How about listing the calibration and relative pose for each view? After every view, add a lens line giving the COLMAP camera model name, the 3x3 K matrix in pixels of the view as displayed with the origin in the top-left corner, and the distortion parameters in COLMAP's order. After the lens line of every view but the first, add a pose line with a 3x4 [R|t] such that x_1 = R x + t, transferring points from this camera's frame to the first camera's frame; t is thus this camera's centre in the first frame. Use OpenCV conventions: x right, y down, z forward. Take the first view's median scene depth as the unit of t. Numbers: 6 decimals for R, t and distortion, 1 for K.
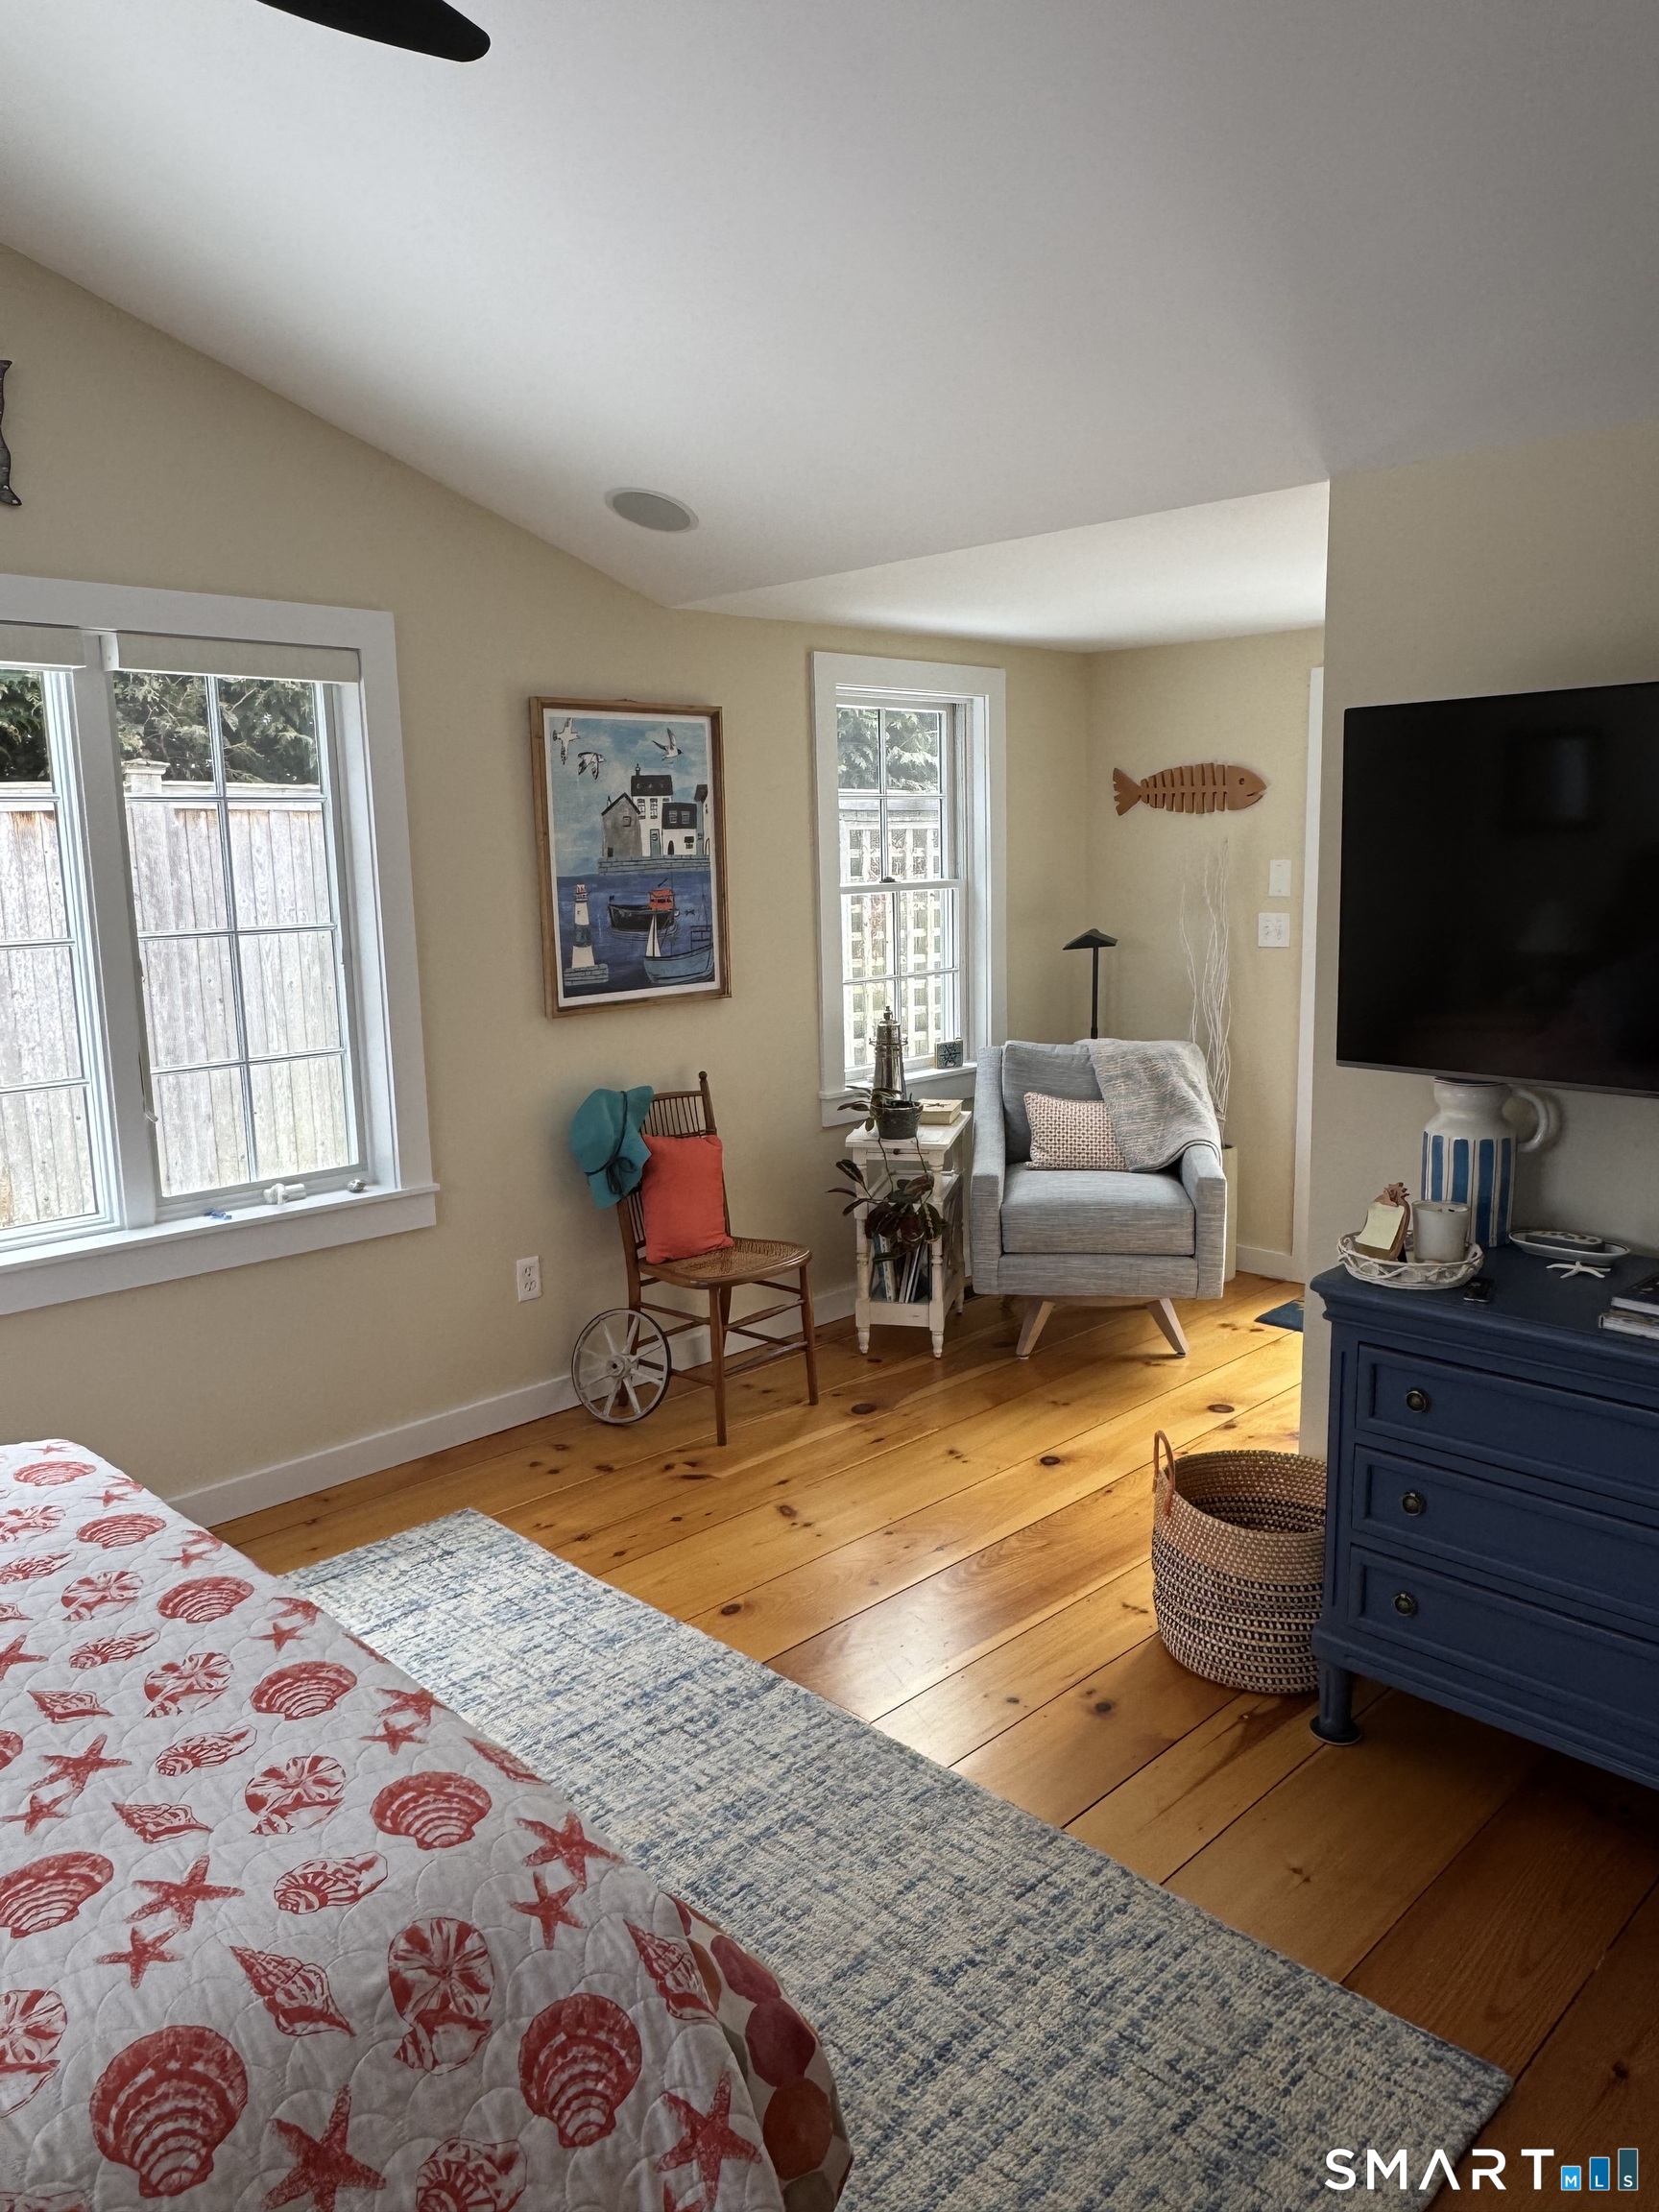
lens RADIAL K [[1539.0, 0, 828.9], [0, 1539.0, 1106.7], [0, 0, 1]] dist [0.000875, 0.003524]
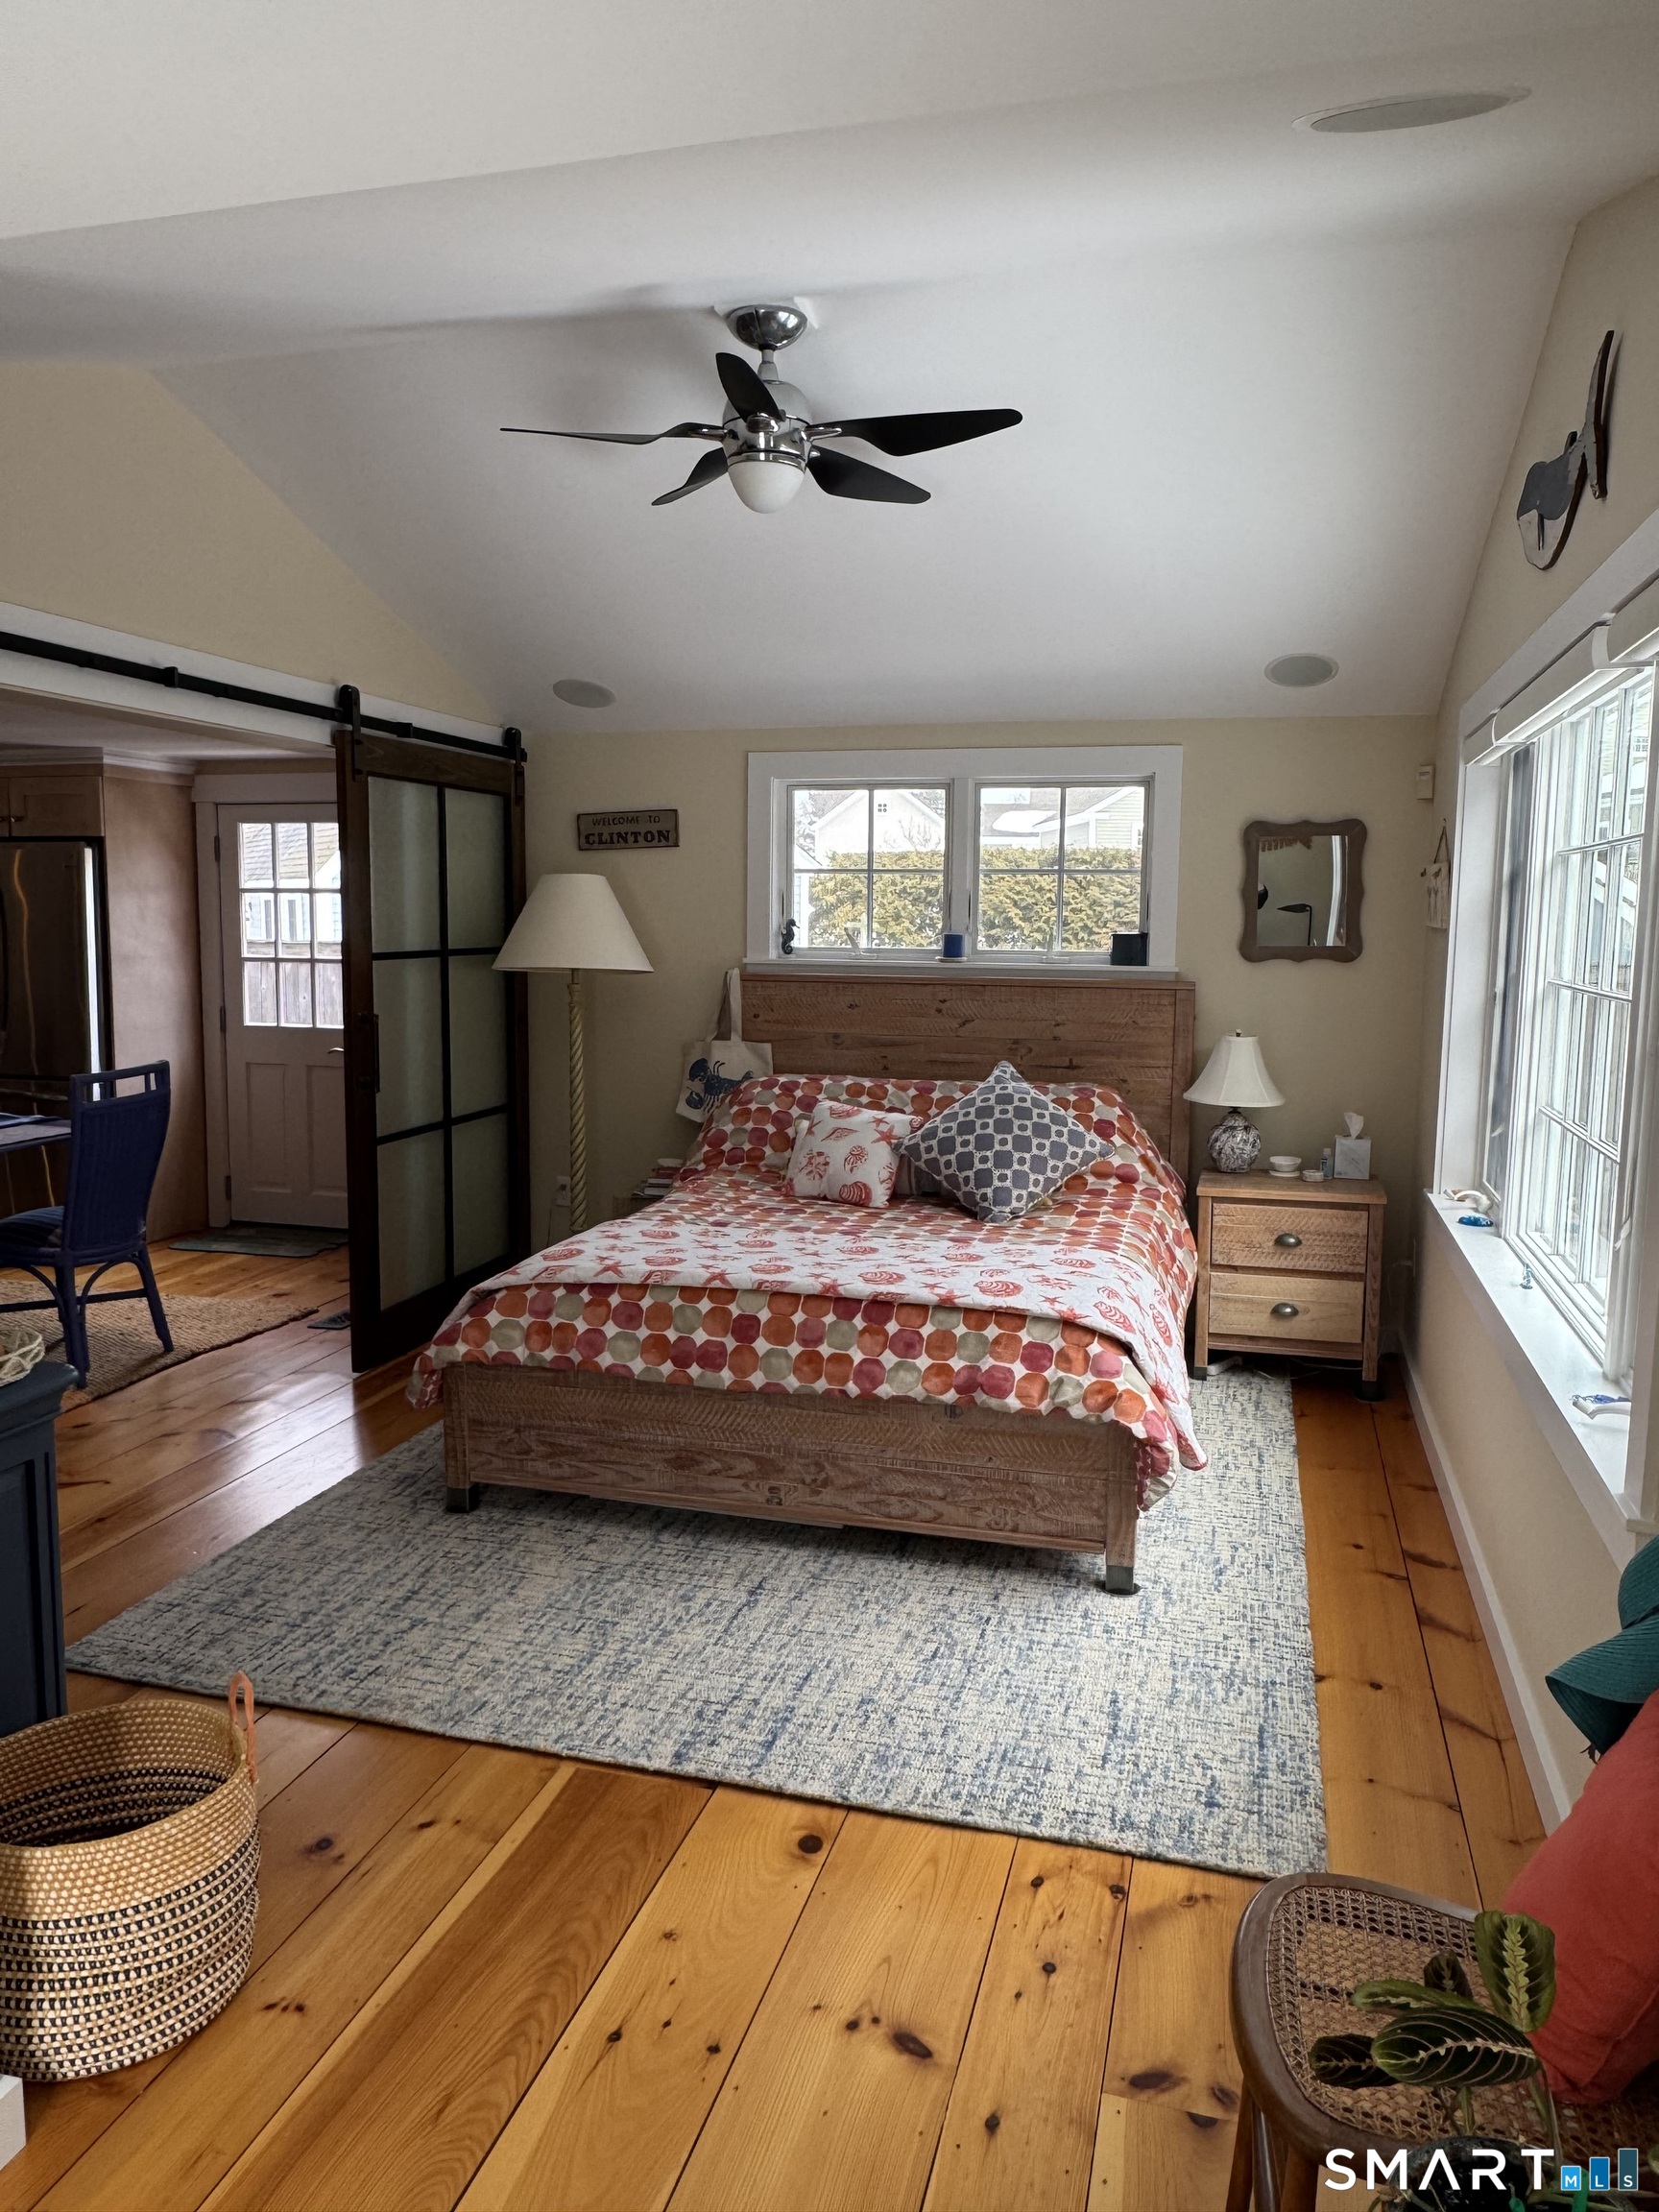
lens RADIAL K [[1539.0, 0, 828.3], [0, 1539.0, 1103.1], [0, 0, 1]] dist [0.000875, 0.003524]
pose [[-0.867150, 0.077981, -0.491905, 0.257441], [-0.074241, 0.956393, 0.282490, -0.236638], [0.492483, 0.281480, -0.823547, 1.369319]]
